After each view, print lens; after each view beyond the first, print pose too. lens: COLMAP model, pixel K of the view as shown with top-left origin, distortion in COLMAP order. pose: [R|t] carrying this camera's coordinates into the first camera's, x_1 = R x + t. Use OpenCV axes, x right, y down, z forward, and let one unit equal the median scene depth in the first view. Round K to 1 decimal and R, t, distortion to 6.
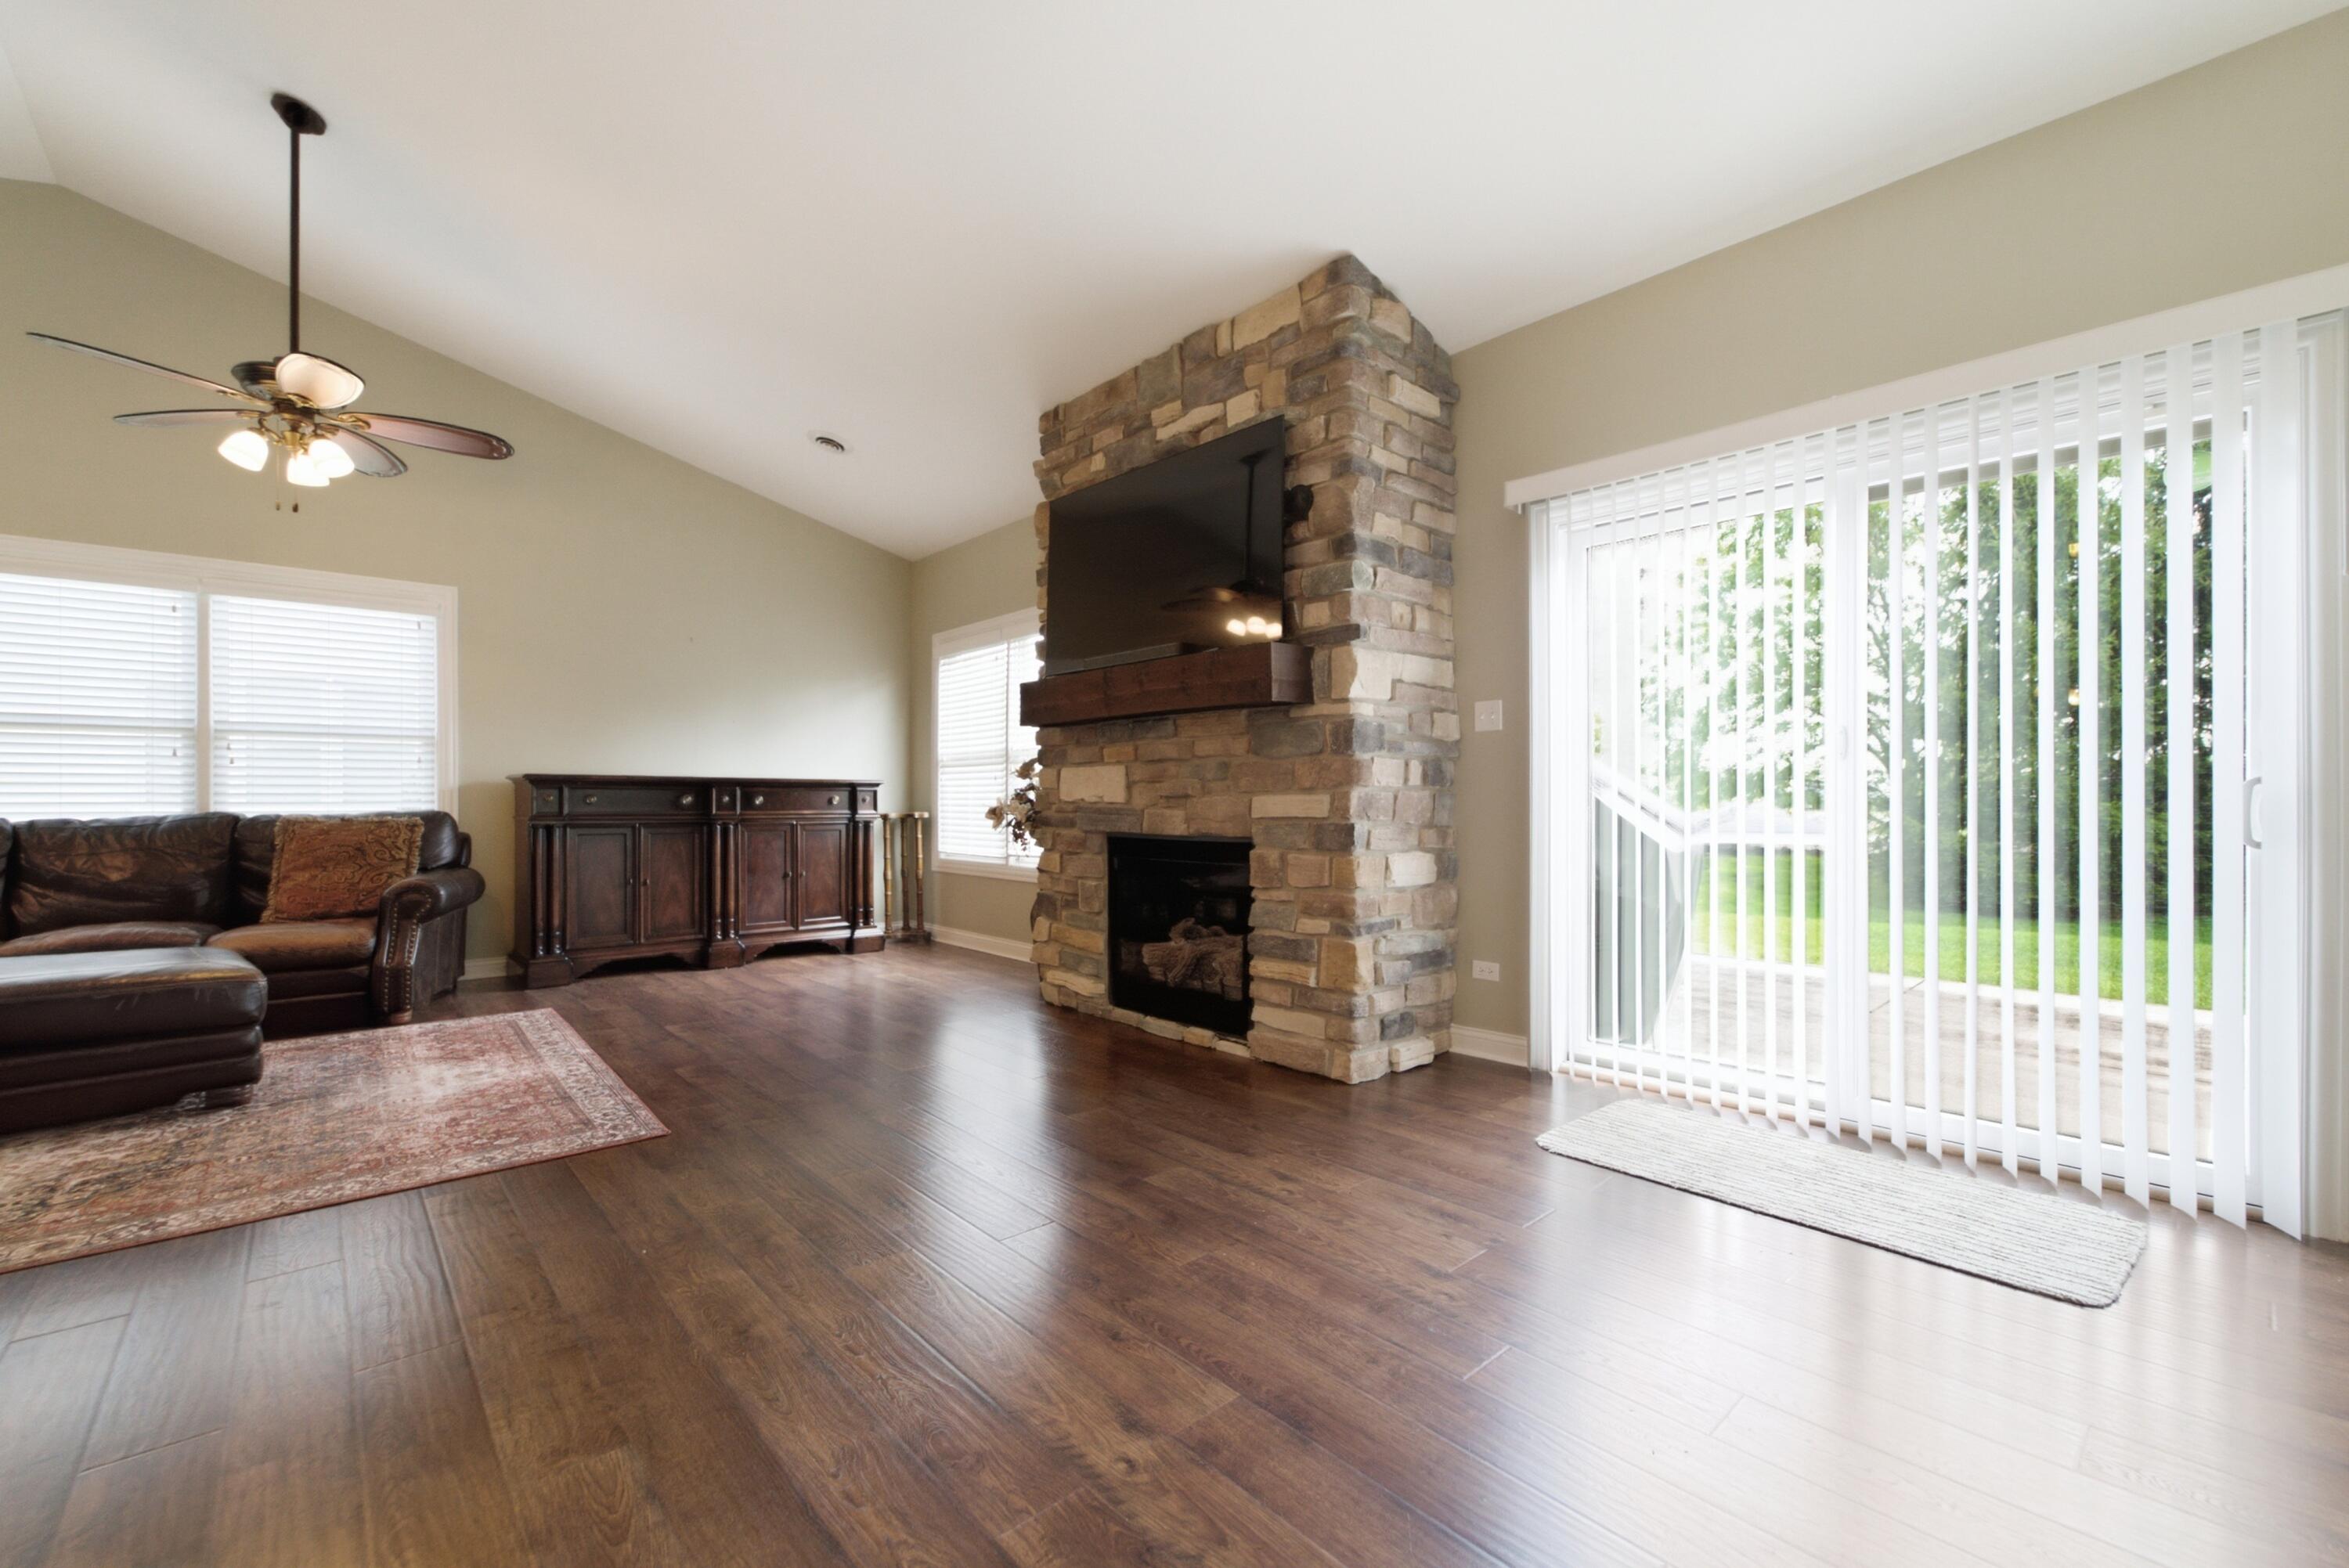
lens RADIAL K [[941.4, 0, 1174.5], [0, 941.4, 784.0], [0, 0, 1]] dist [-0.015184, -0.000088]
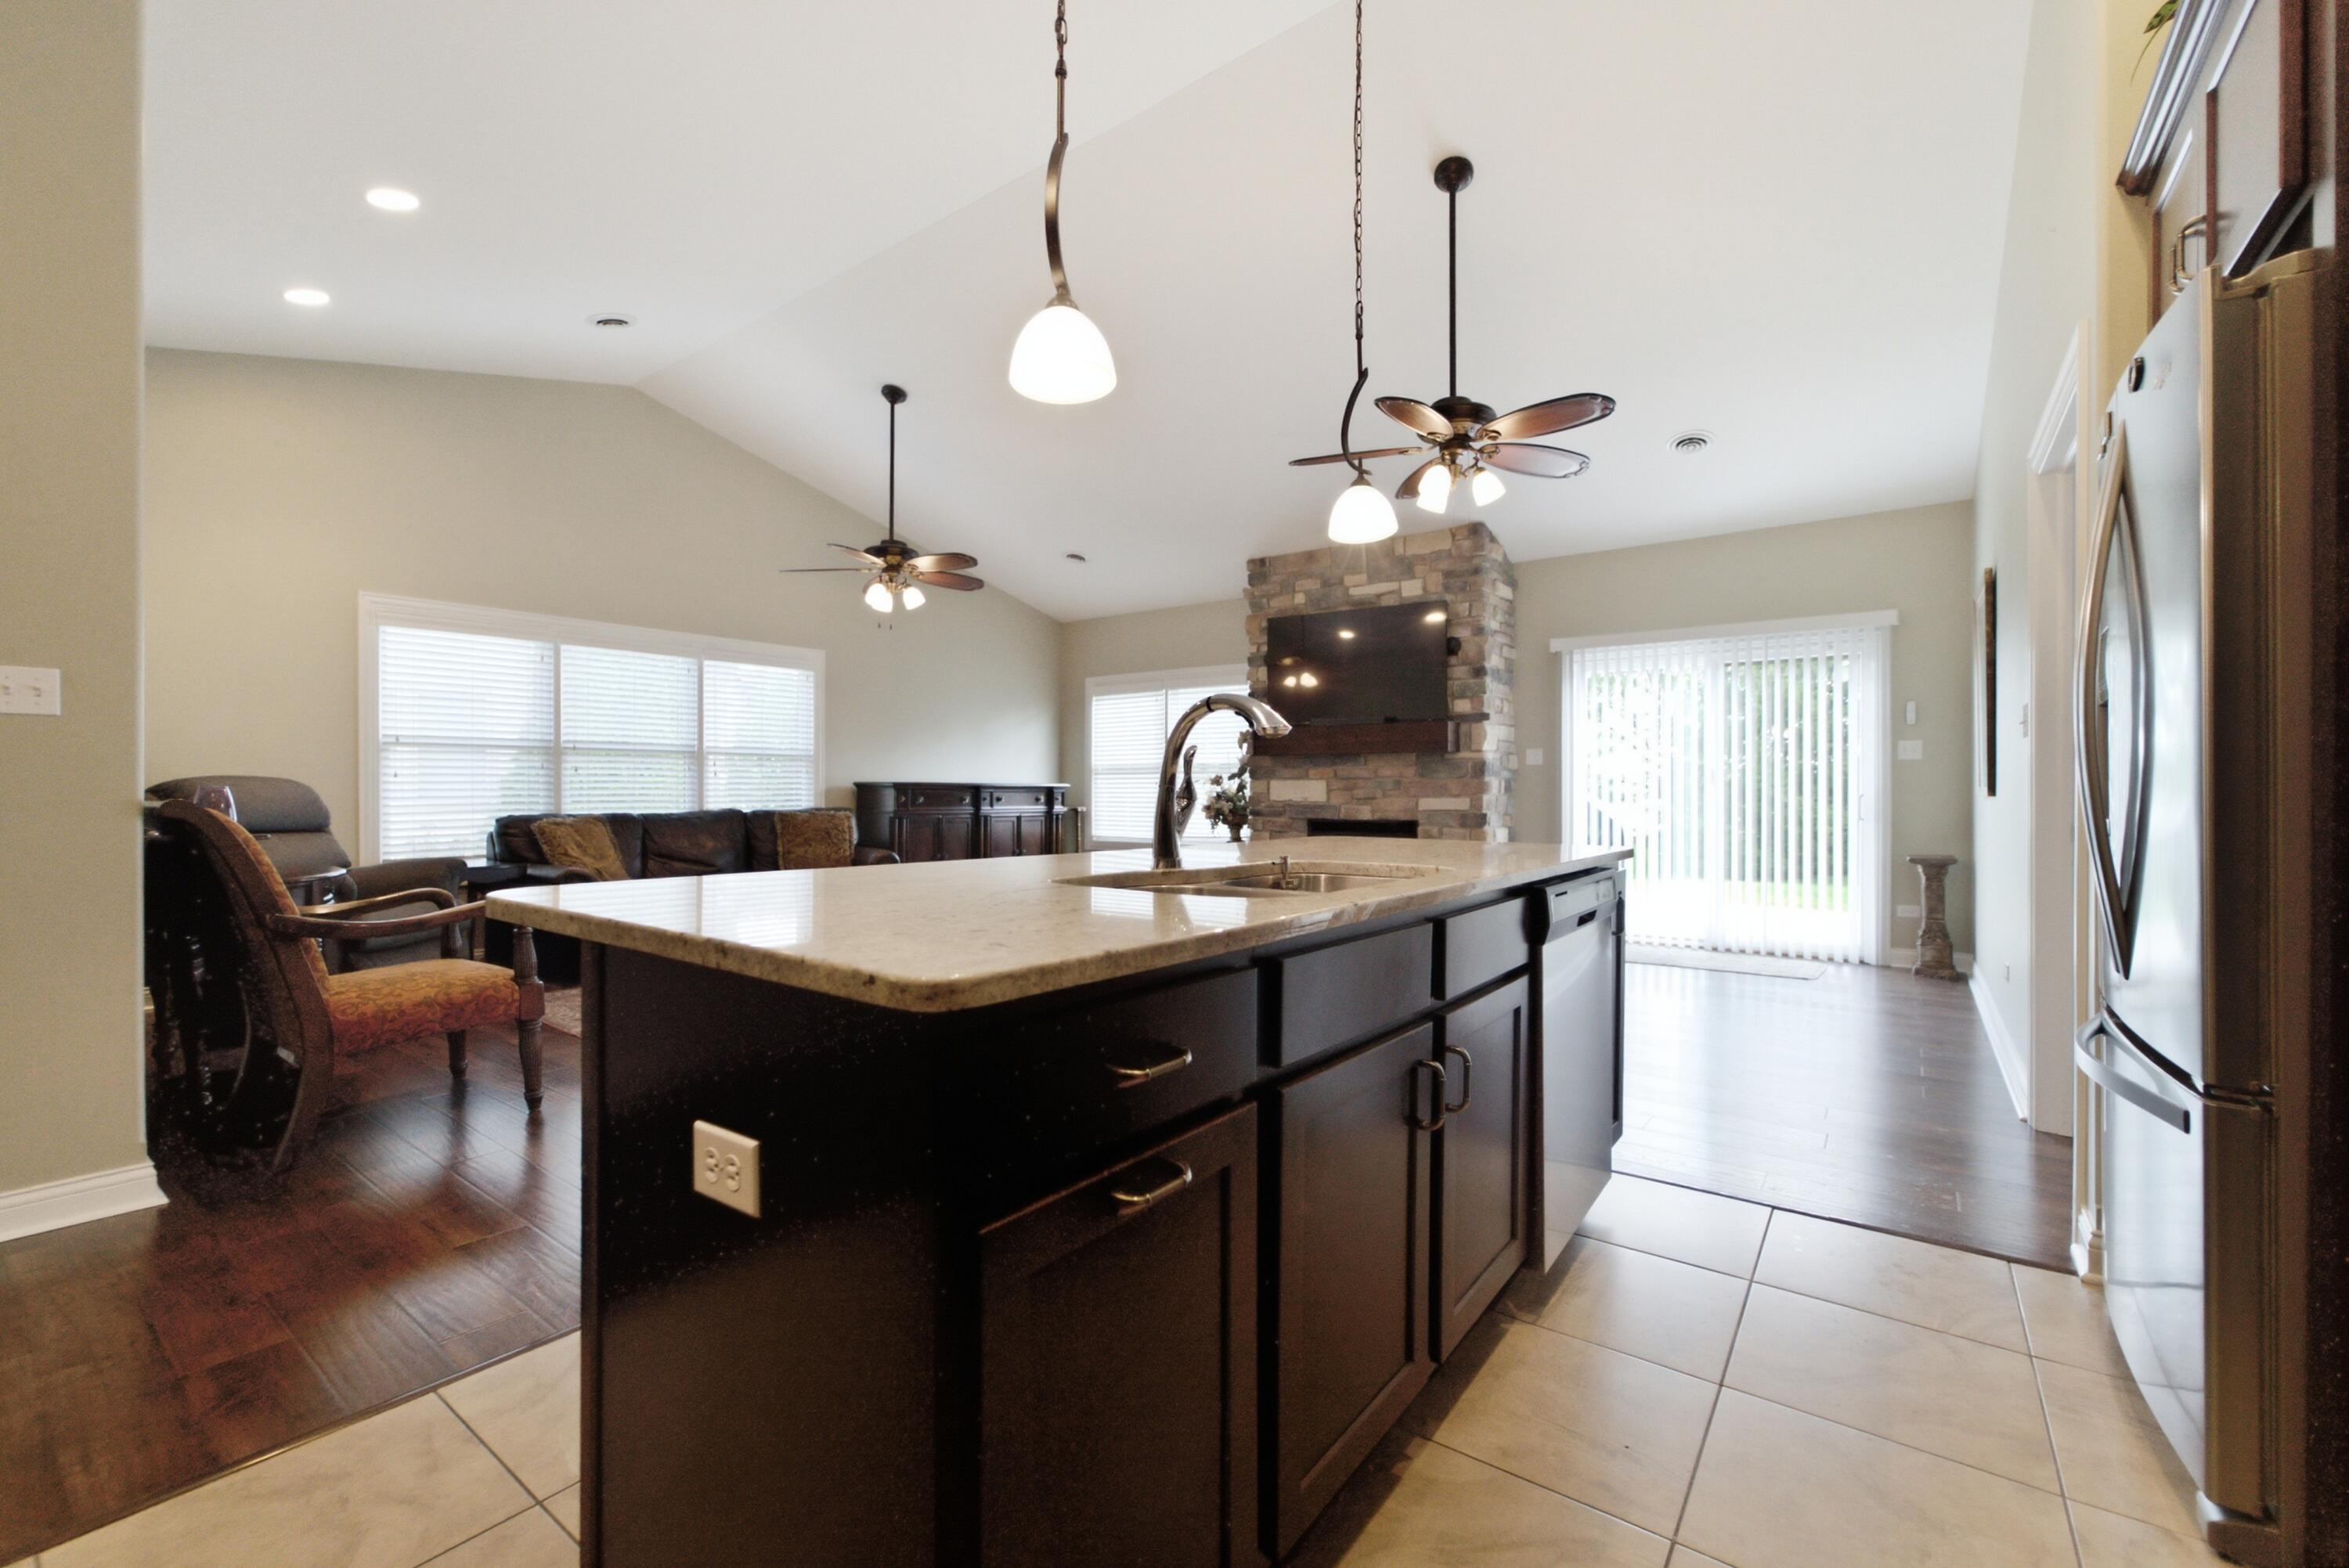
lens RADIAL K [[988.9, 0, 1174.5], [0, 988.9, 784.0], [0, 0, 1]] dist [-0.000126, -0.000018]
pose [[0.983778, 0.002733, 0.179368, -0.720637], [-0.003895, 0.999974, 0.006128, -0.025427], [-0.179346, -0.006727, 0.983763, -0.812674]]
